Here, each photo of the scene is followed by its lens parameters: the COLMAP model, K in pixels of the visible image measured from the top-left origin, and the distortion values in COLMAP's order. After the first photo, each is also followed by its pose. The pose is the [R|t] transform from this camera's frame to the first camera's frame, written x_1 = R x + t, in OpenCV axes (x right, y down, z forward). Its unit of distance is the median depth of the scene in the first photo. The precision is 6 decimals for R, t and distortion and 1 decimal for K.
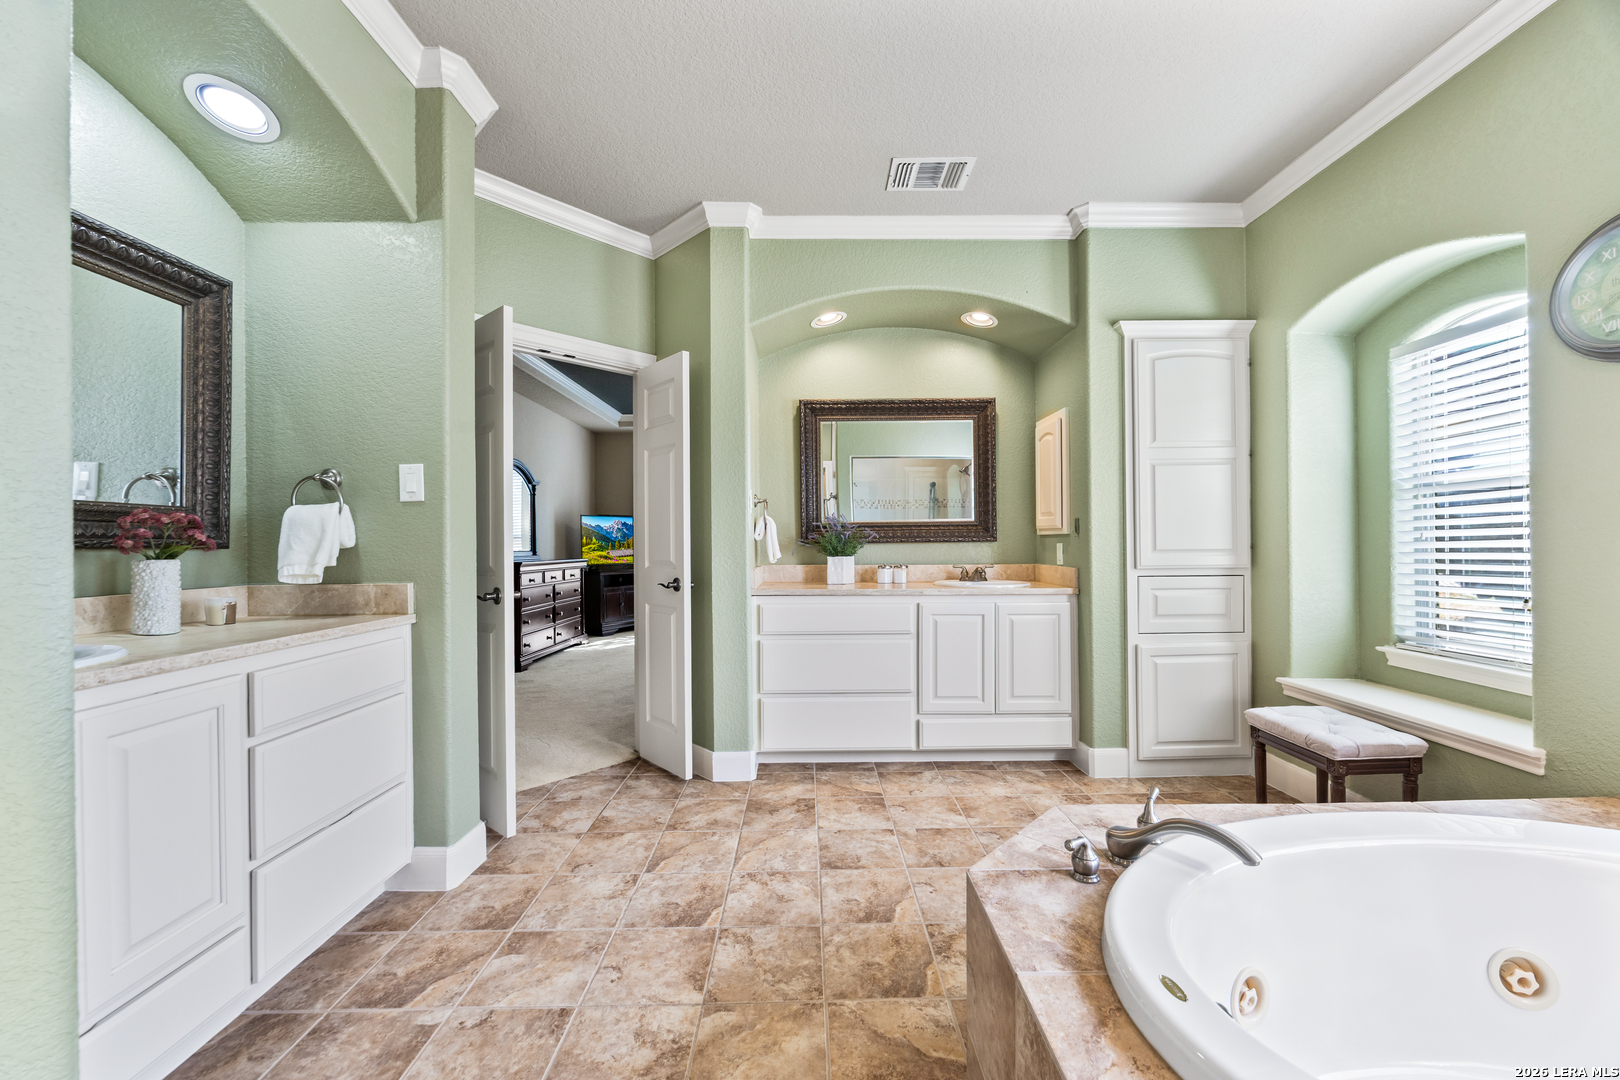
lens RADIAL K [[639.2, 0, 808.8], [0, 639.2, 538.2], [0, 0, 1]] dist [0.002532, 0.000145]
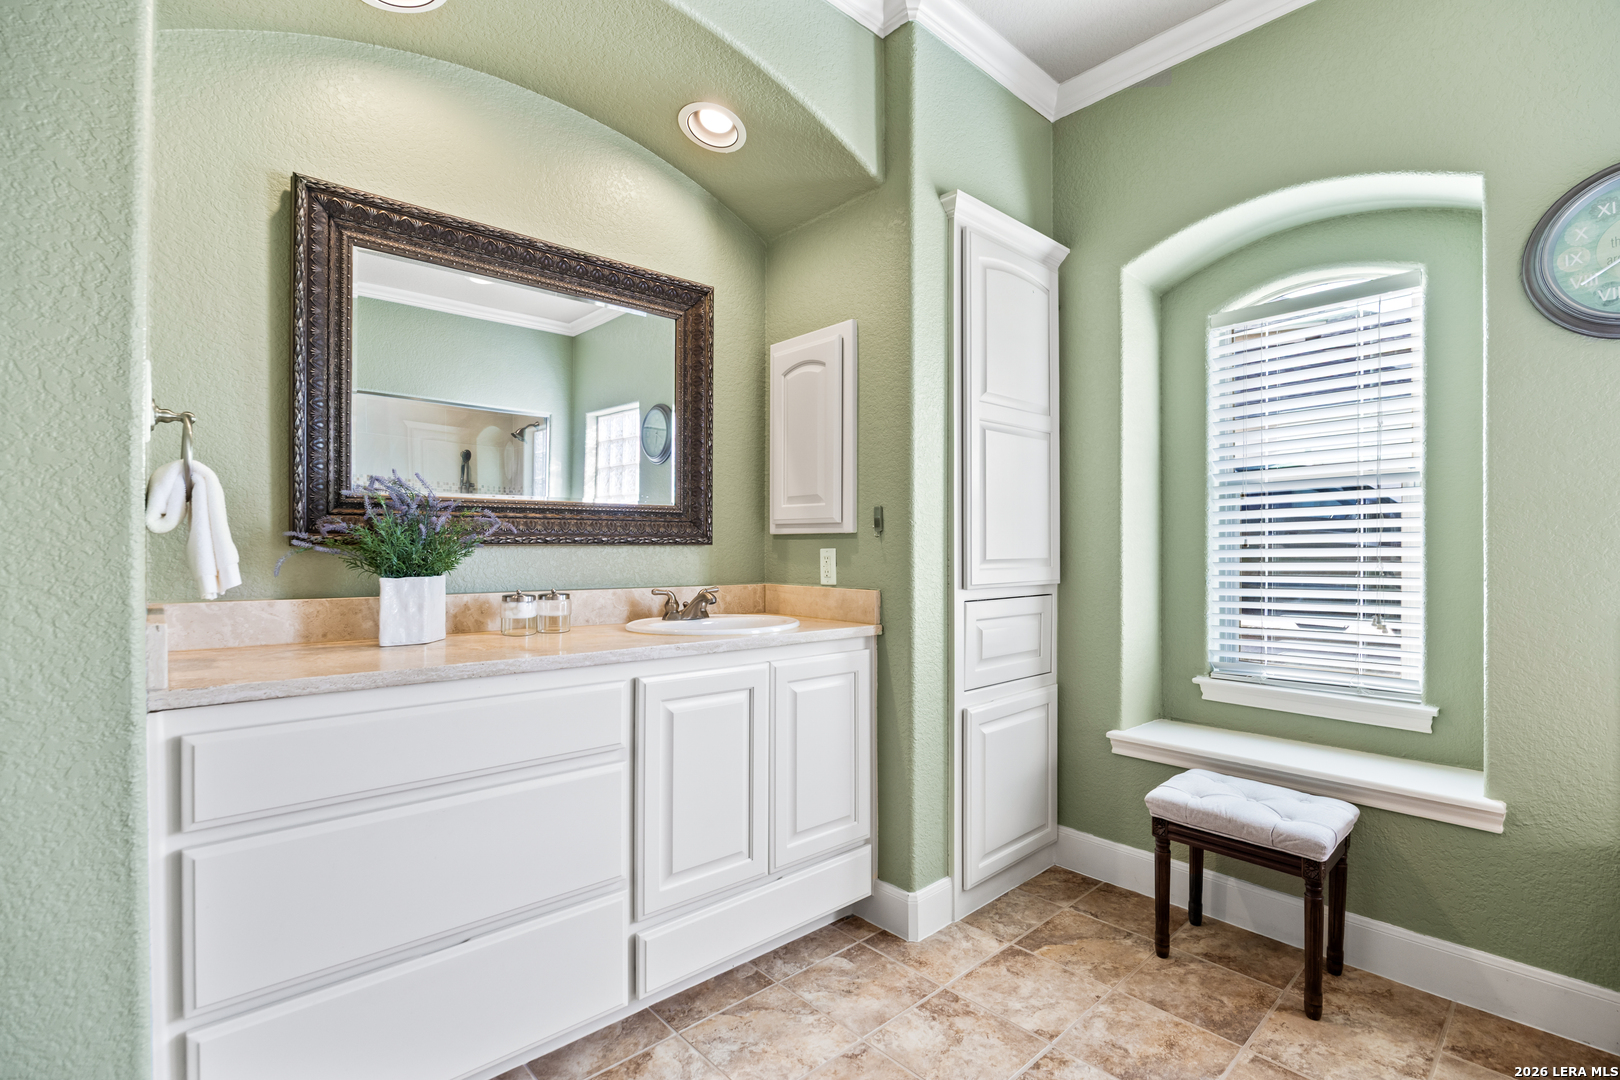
lens RADIAL K [[739.5, 0, 804.6], [0, 739.5, 546.1], [0, 0, 1]] dist [-0.018878, 0.001480]
pose [[0.745430, 0.010240, 0.666505, -0.088718], [-0.012149, 0.999925, -0.001775, 0.007652], [-0.666473, -0.006775, 0.745499, 0.536520]]
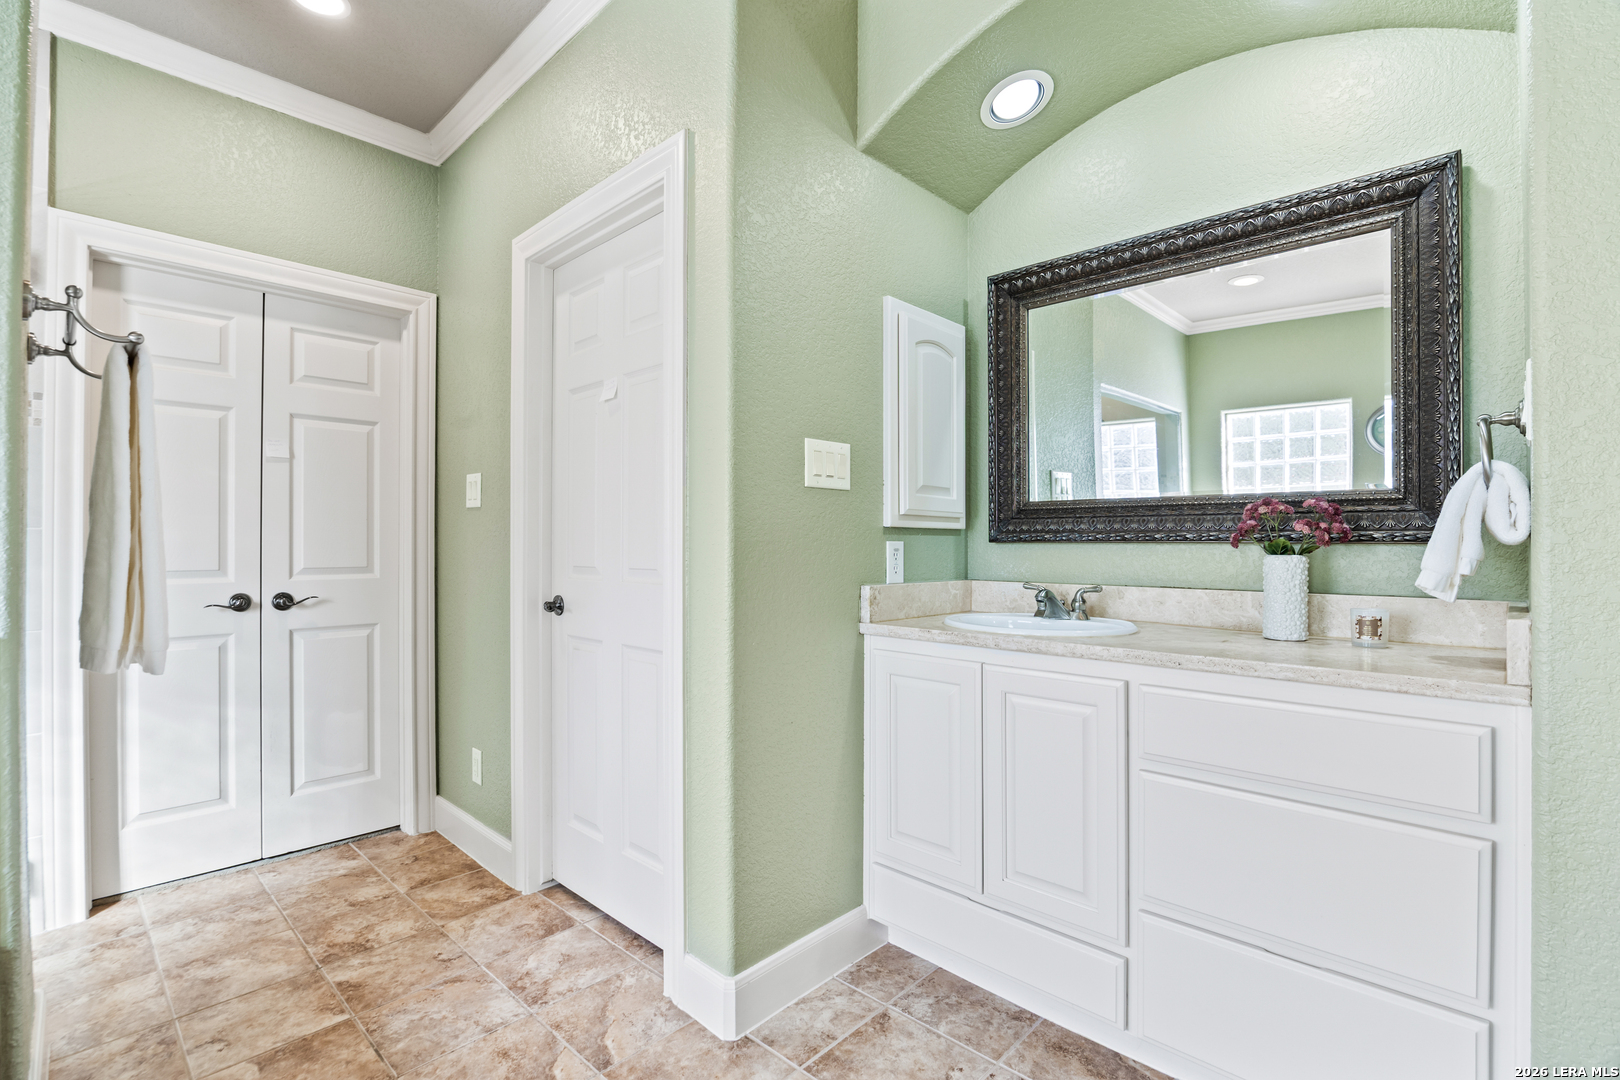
lens RADIAL K [[739.5, 0, 804.3], [0, 739.5, 544.4], [0, 0, 1]] dist [-0.018878, 0.001480]
pose [[0.722473, 0.019311, -0.691129, 0.359520], [-0.012791, 0.999812, 0.014565, 0.004960], [0.691281, -0.001682, 0.722584, 0.506598]]
